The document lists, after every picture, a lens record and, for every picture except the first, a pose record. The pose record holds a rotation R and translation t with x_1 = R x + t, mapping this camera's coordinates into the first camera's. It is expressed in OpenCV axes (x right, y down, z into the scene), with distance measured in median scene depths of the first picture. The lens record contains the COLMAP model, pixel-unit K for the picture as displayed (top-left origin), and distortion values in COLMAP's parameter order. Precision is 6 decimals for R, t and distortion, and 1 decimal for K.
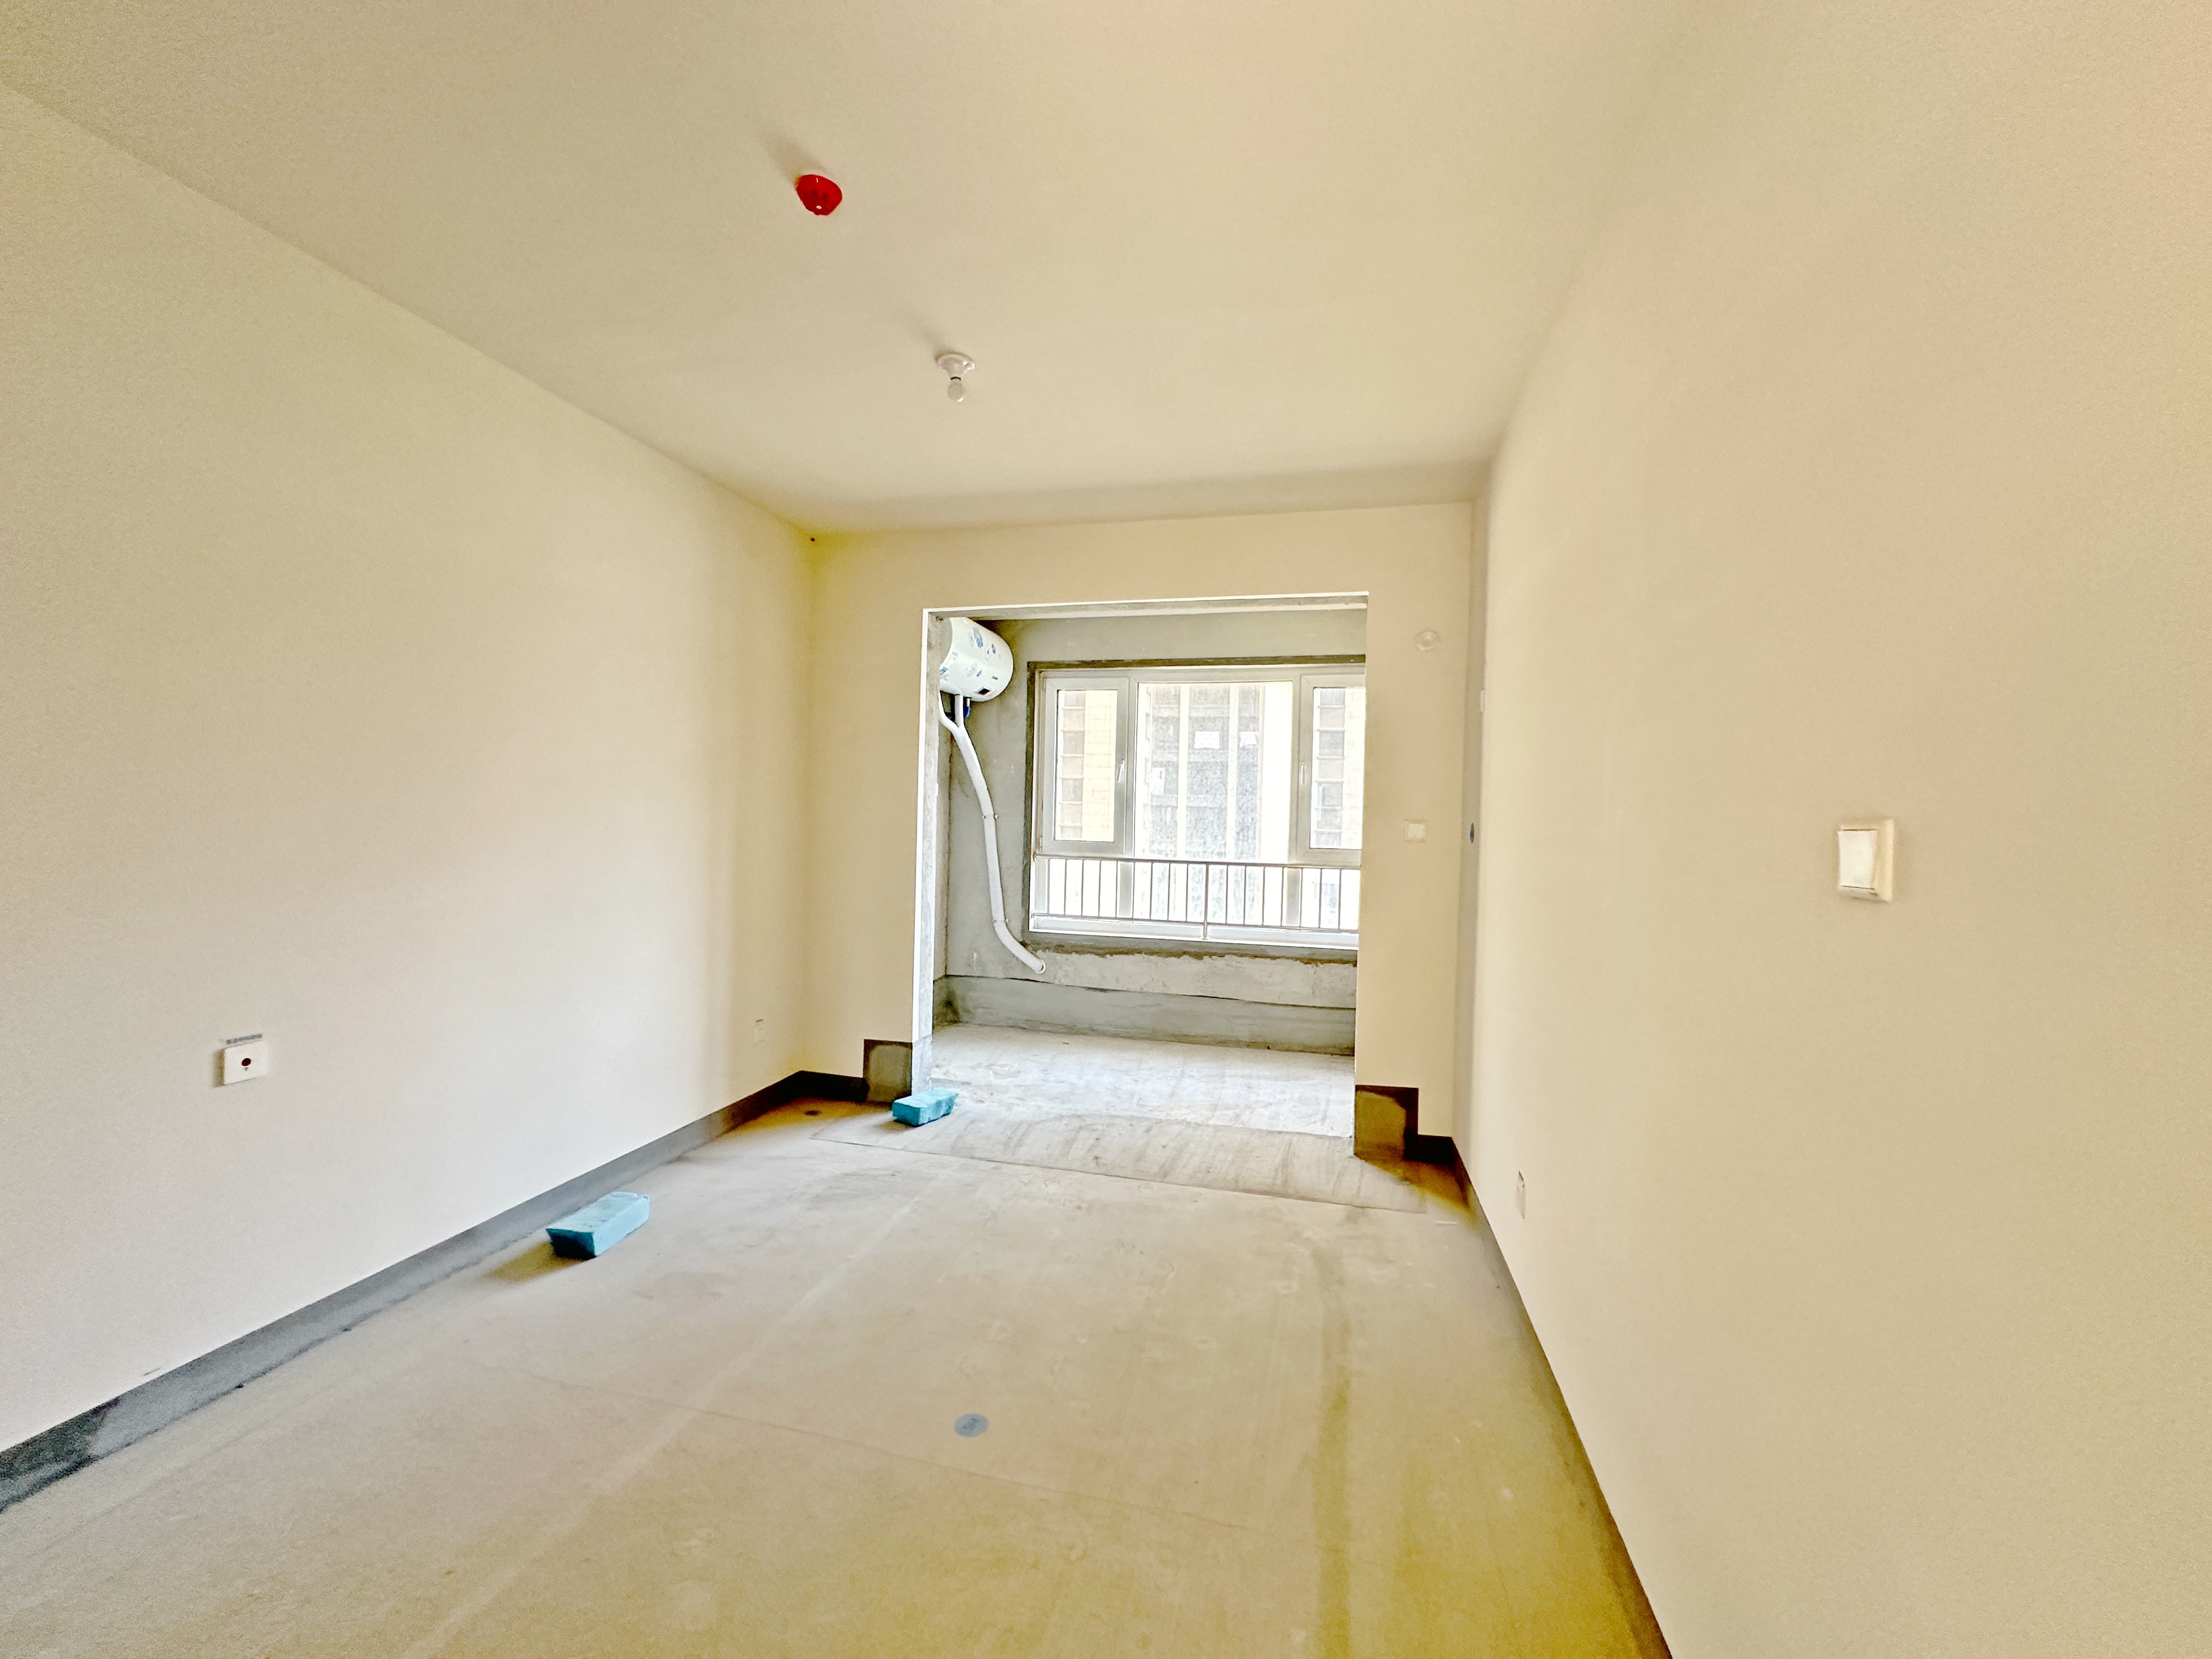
lens RADIAL K [[877.6, 0, 1105.6], [0, 877.6, 826.4], [0, 0, 1]] dist [-0.006500, -0.000097]
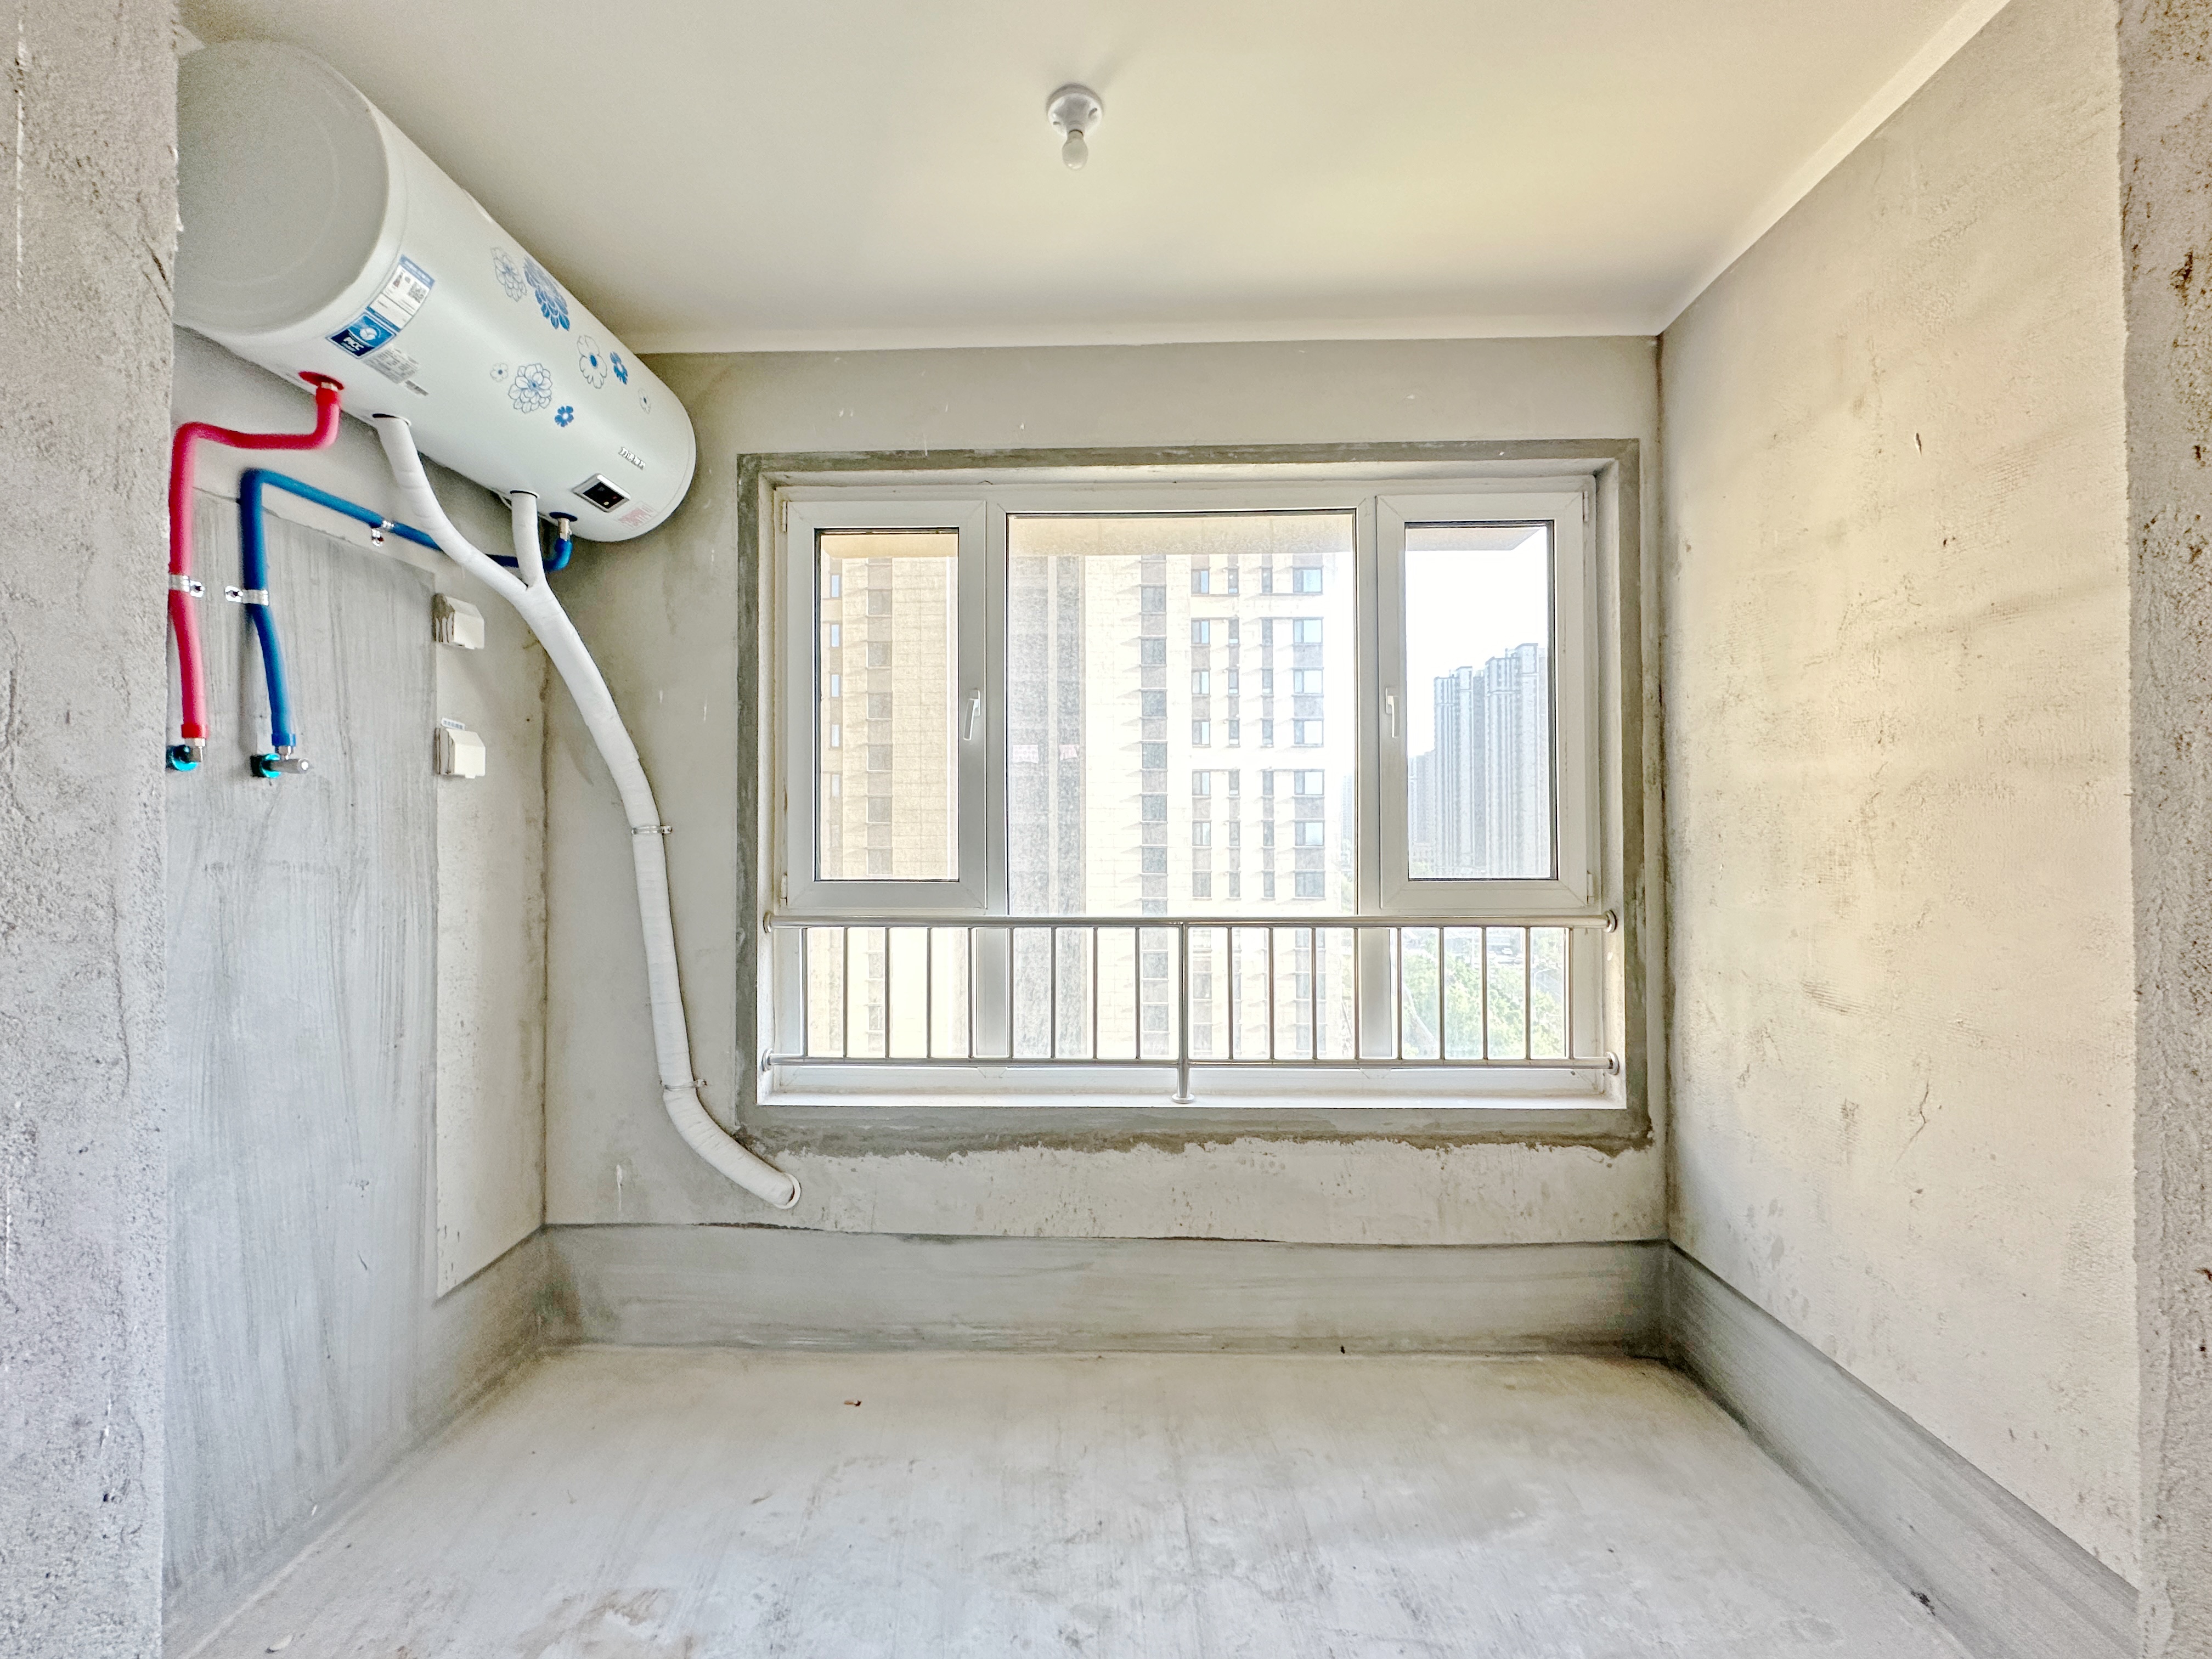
lens RADIAL K [[877.6, 0, 1110.0], [0, 877.6, 831.7], [0, 0, 1]] dist [-0.006500, -0.000097]
pose [[0.976440, -0.025504, 0.214278, -0.010339], [0.028793, 0.999510, -0.012239, 0.000857], [-0.213861, 0.018121, 0.976696, 0.569366]]
